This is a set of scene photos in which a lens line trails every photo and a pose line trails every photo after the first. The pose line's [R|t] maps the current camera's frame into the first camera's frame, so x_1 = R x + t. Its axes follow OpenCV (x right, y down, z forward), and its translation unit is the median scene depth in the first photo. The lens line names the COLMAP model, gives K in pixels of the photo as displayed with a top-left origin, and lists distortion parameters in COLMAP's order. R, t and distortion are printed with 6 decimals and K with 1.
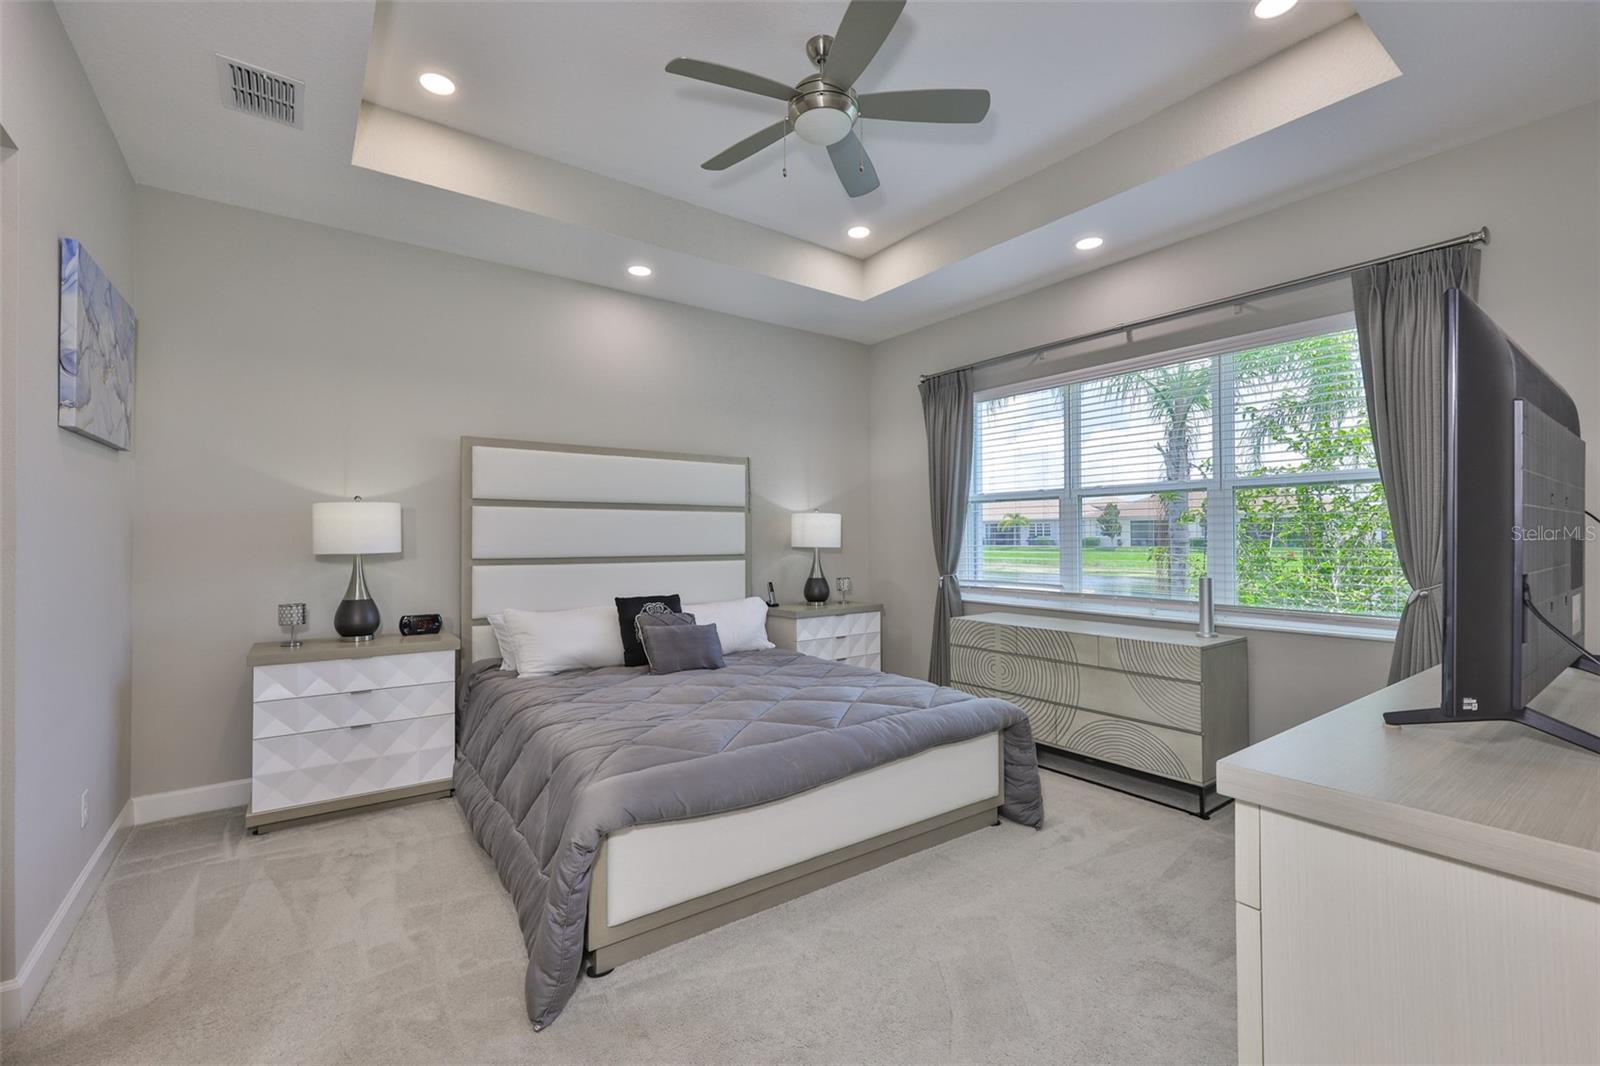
lens RADIAL K [[681.5, 0, 791.1], [0, 681.5, 530.9], [0, 0, 1]] dist [0.001330, 0.000059]
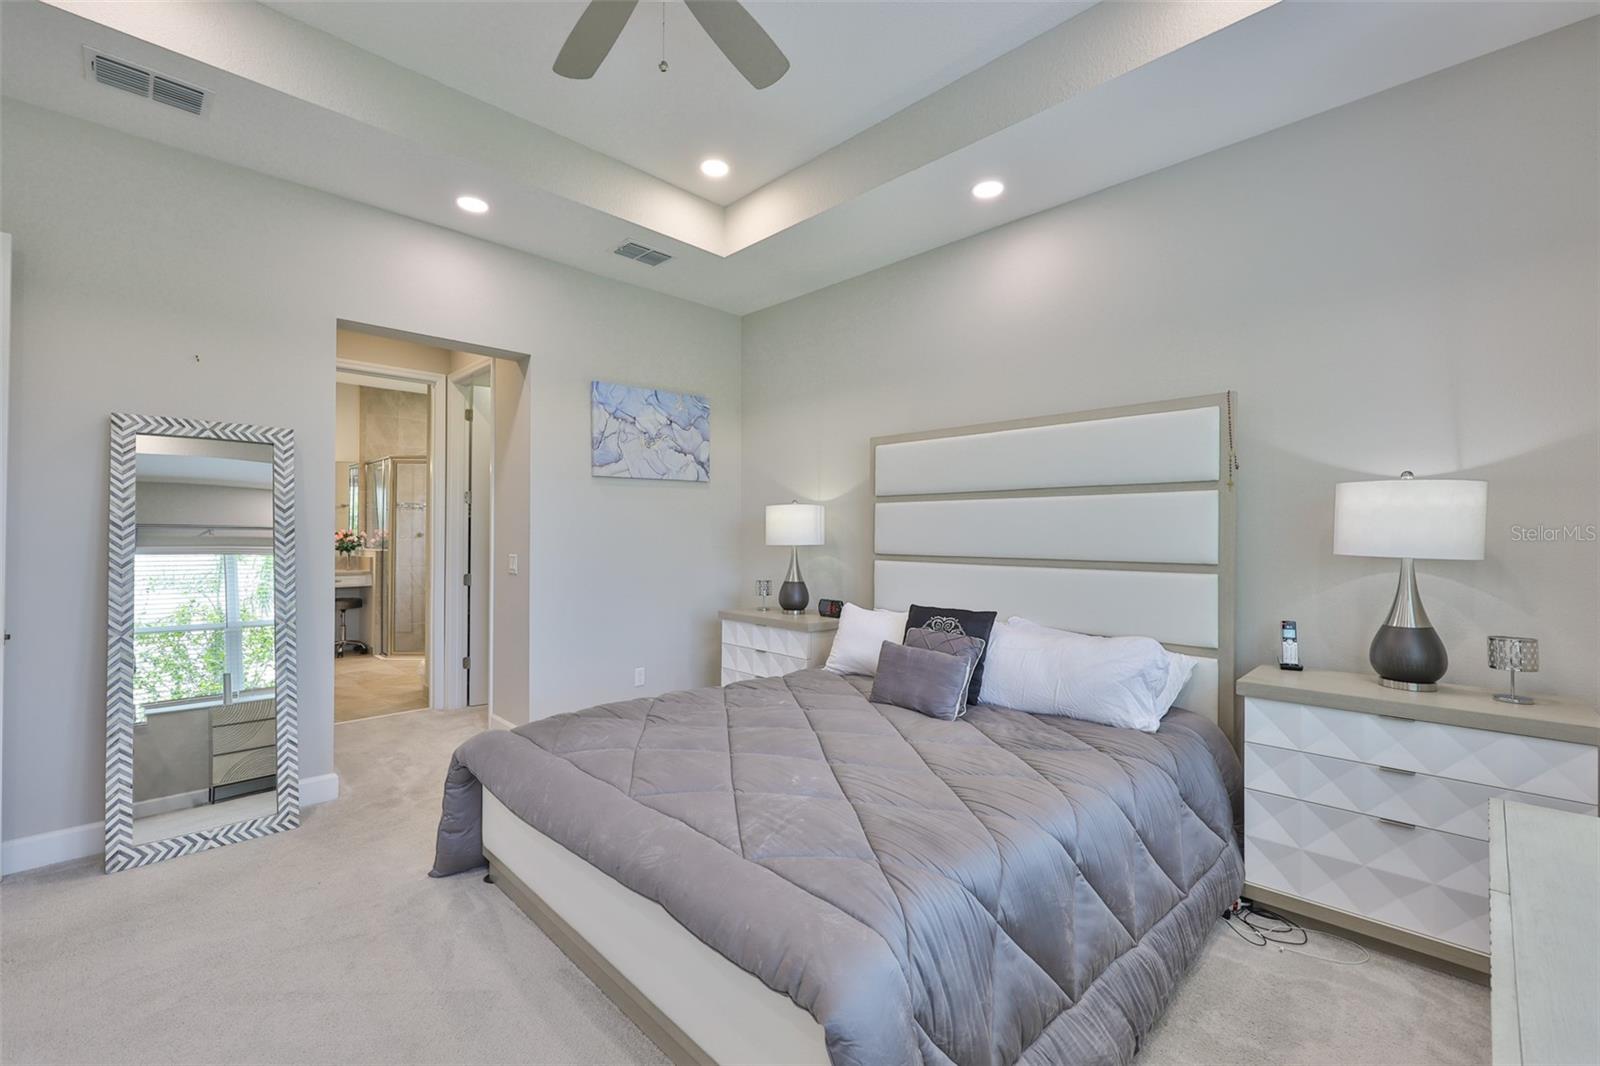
lens RADIAL K [[681.5, 0, 791.1], [0, 681.5, 530.9], [0, 0, 1]] dist [0.001330, 0.000059]
pose [[0.149985, -0.006114, -0.988669, 0.439251], [0.000573, 0.999981, -0.006097, 0.010250], [0.988688, 0.000348, 0.149986, 0.570645]]
